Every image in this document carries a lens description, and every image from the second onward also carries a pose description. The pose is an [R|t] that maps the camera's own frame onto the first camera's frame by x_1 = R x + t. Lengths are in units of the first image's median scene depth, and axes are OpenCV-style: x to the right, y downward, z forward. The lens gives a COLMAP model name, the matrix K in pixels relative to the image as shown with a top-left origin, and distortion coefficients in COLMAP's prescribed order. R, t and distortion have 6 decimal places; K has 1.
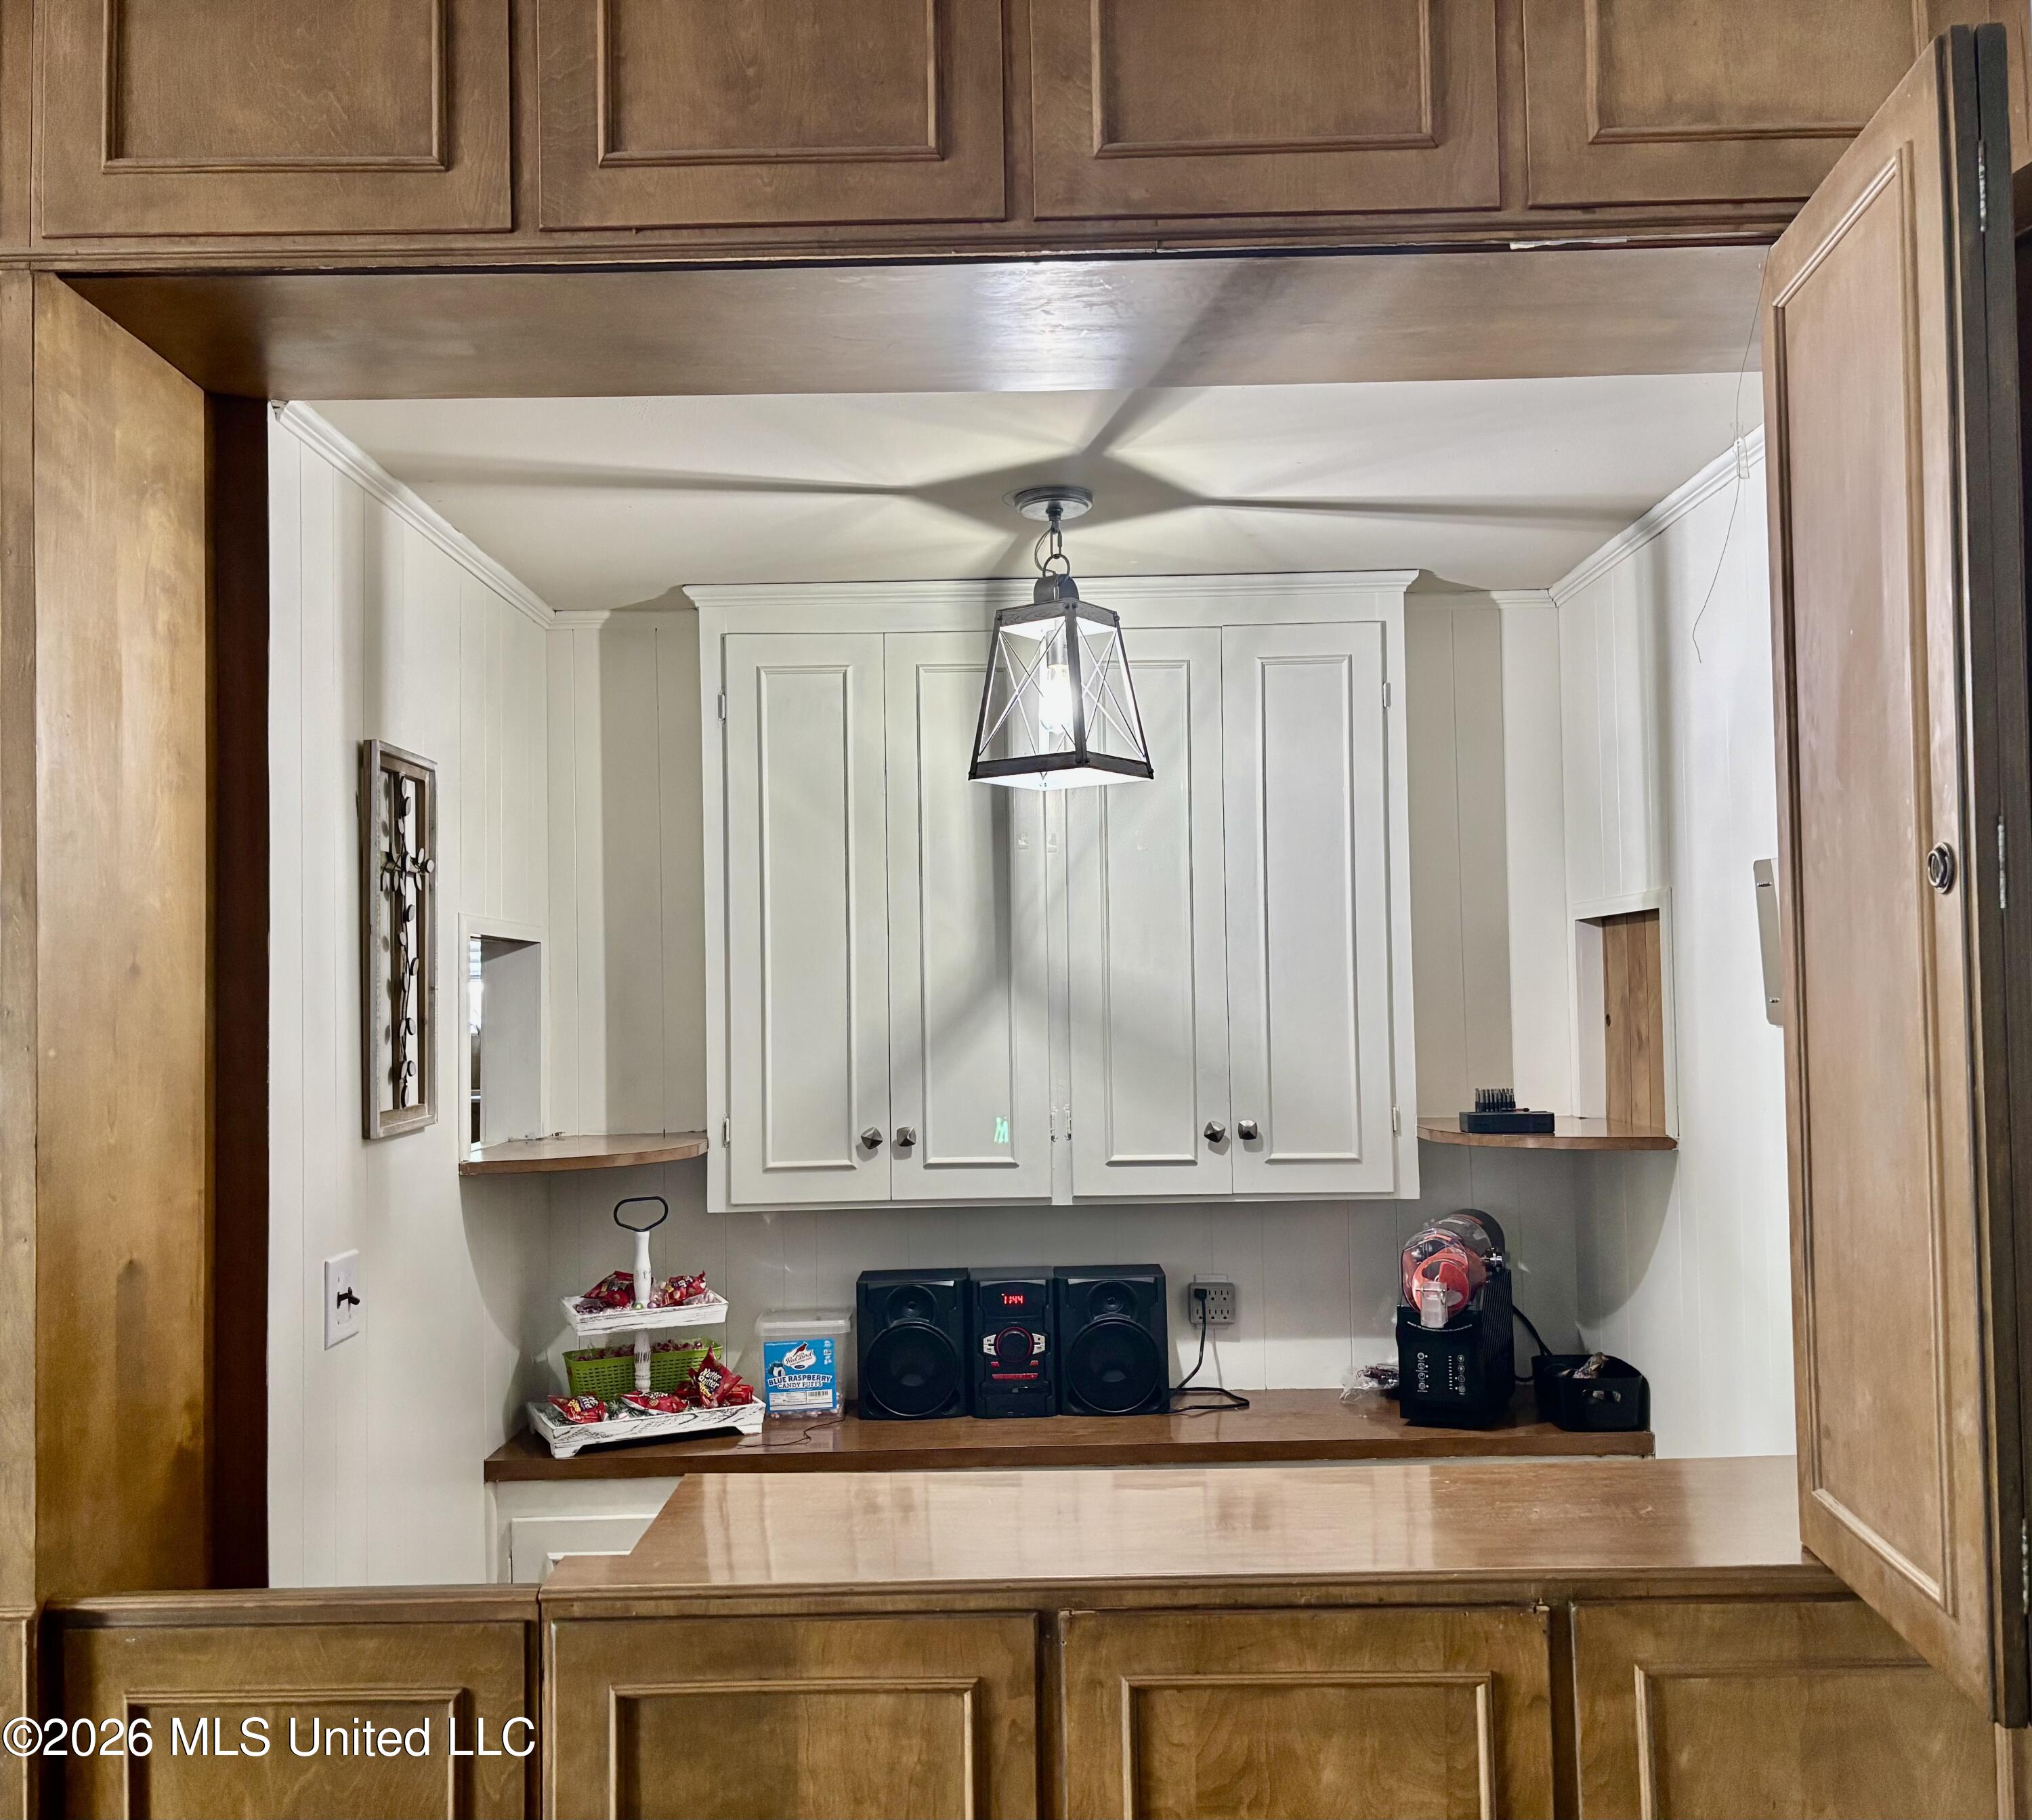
lens RADIAL K [[1725.2, 0, 1016.0], [0, 1725.2, 910.0], [0, 0, 1]] dist [0.176570, -0.141823]
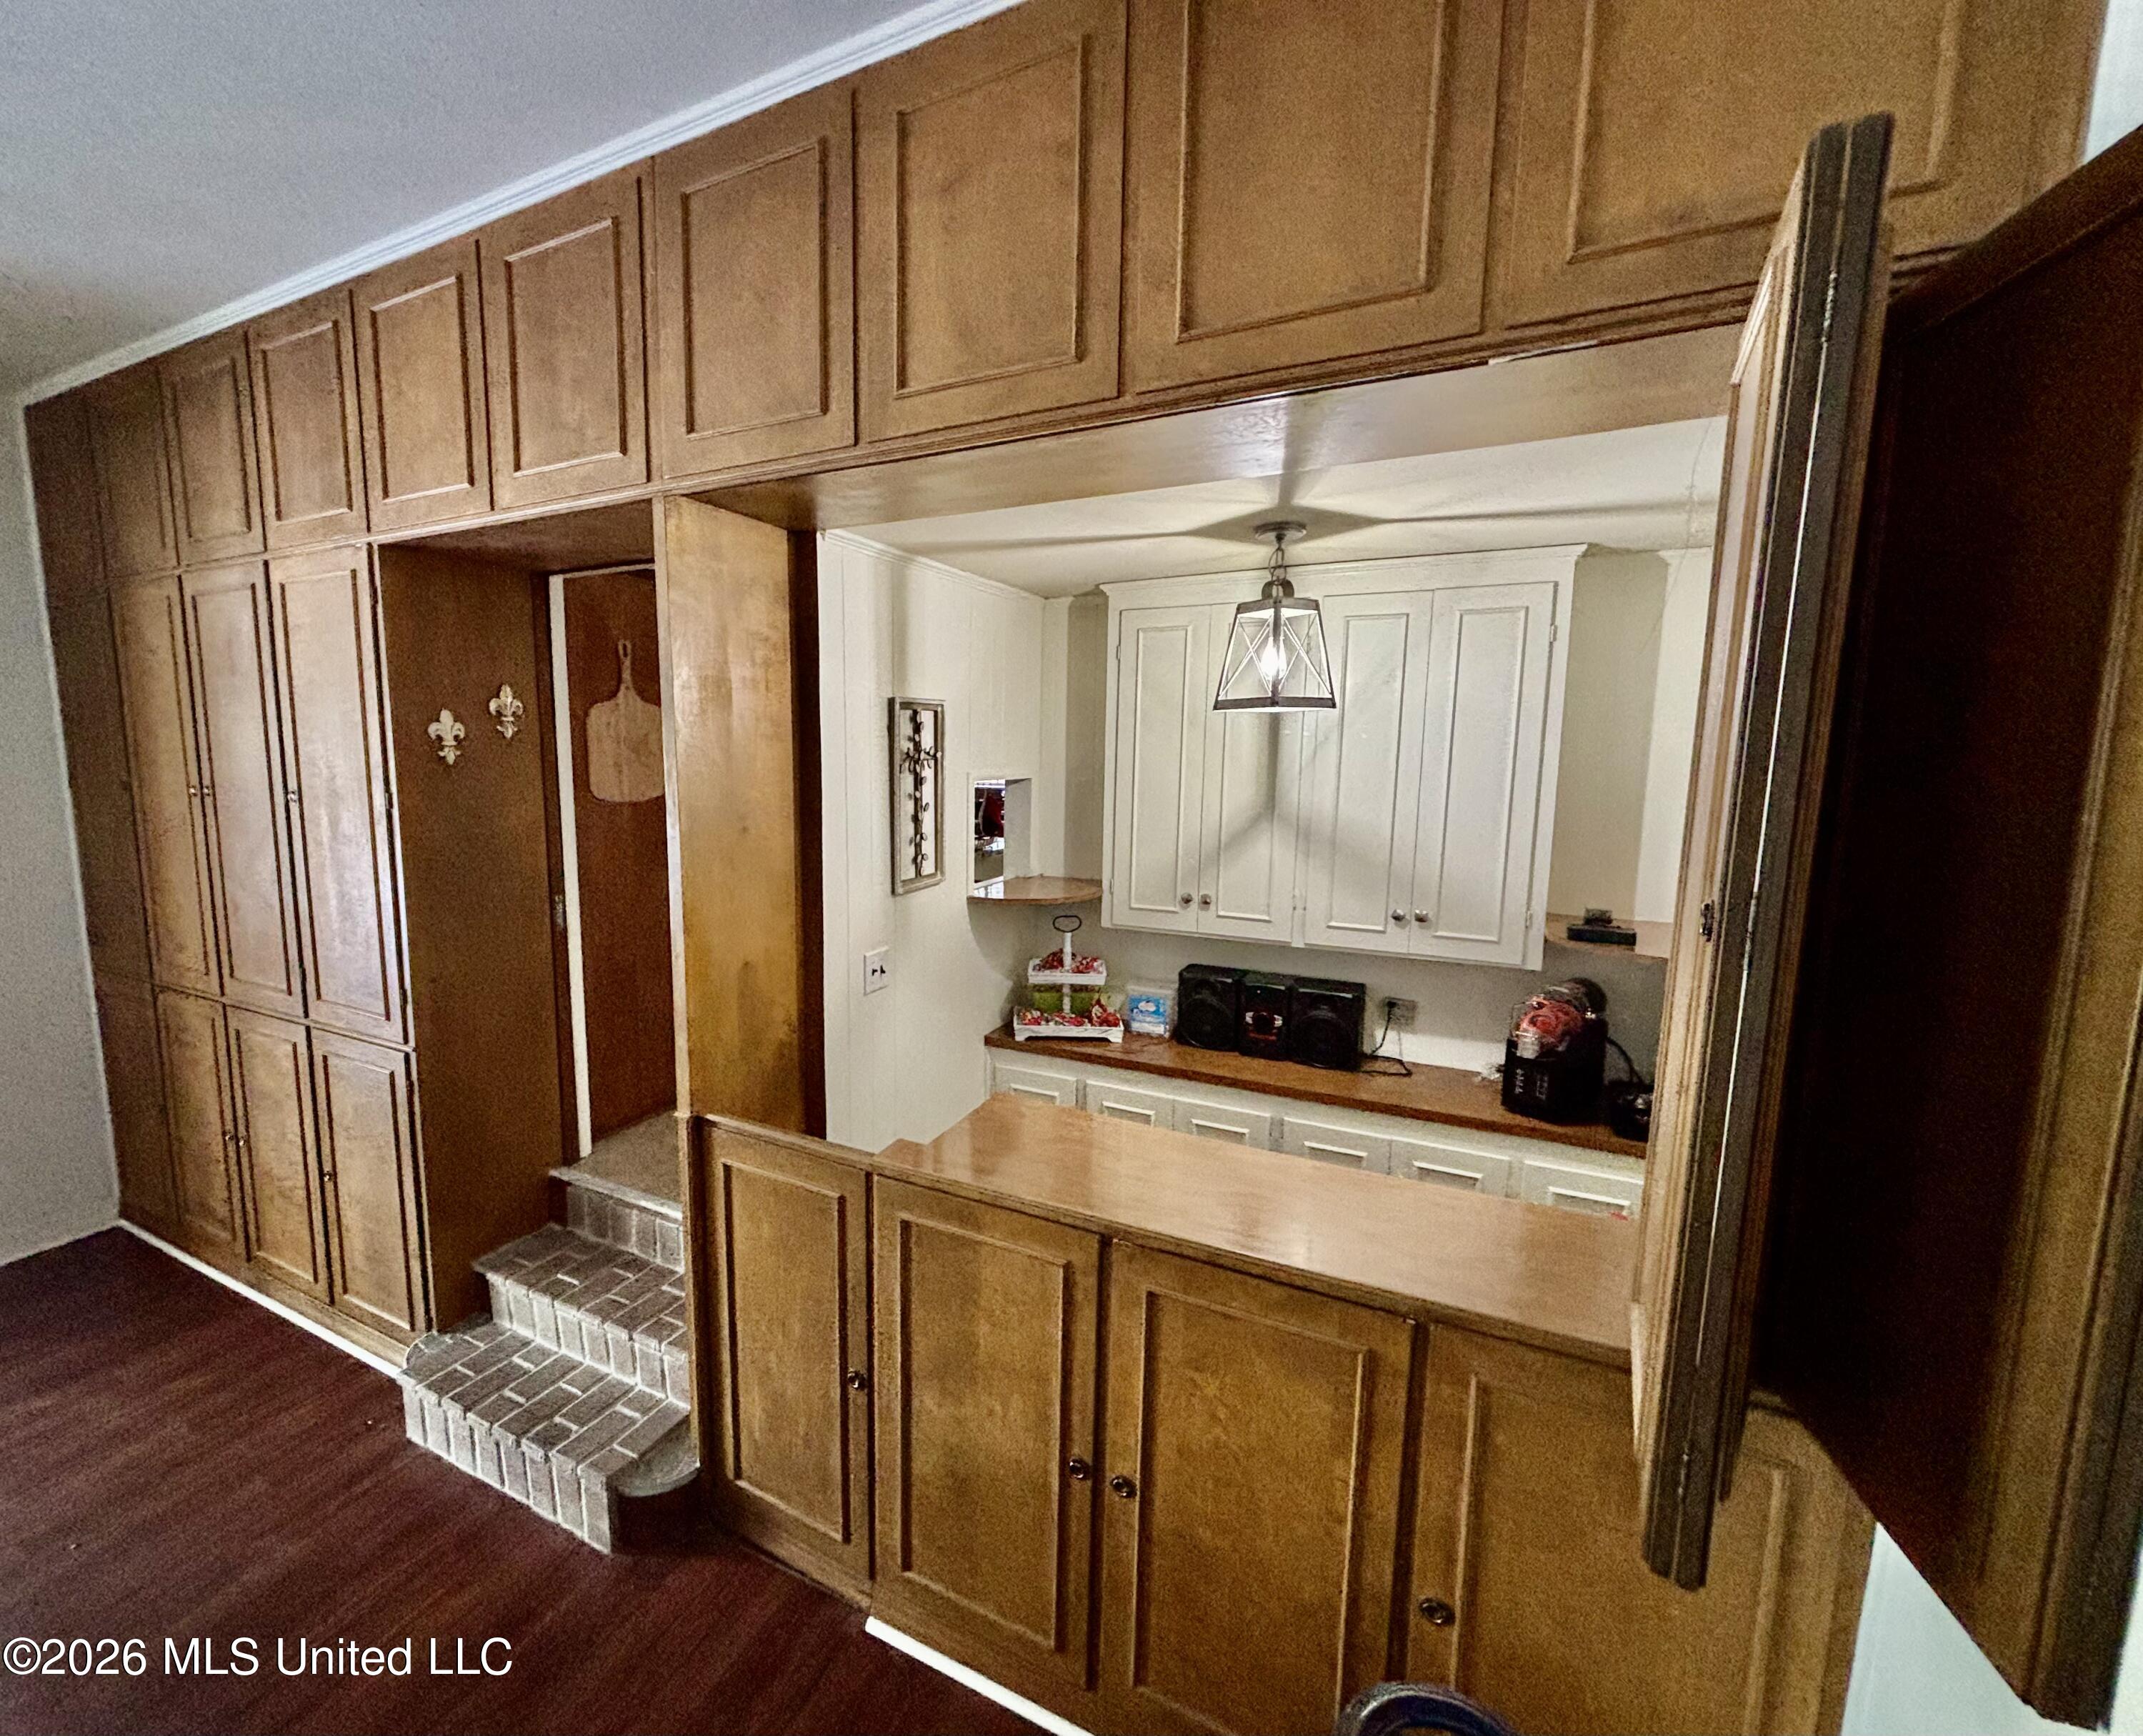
lens RADIAL K [[882.9, 0, 1067.4], [0, 882.9, 831.1], [0, 0, 1]] dist [0.042448, -0.000041]
pose [[0.898394, 0.078866, -0.432051, 0.212685], [-0.004917, 0.985490, 0.169665, -0.099547], [0.439162, -0.150301, 0.885746, 0.158426]]
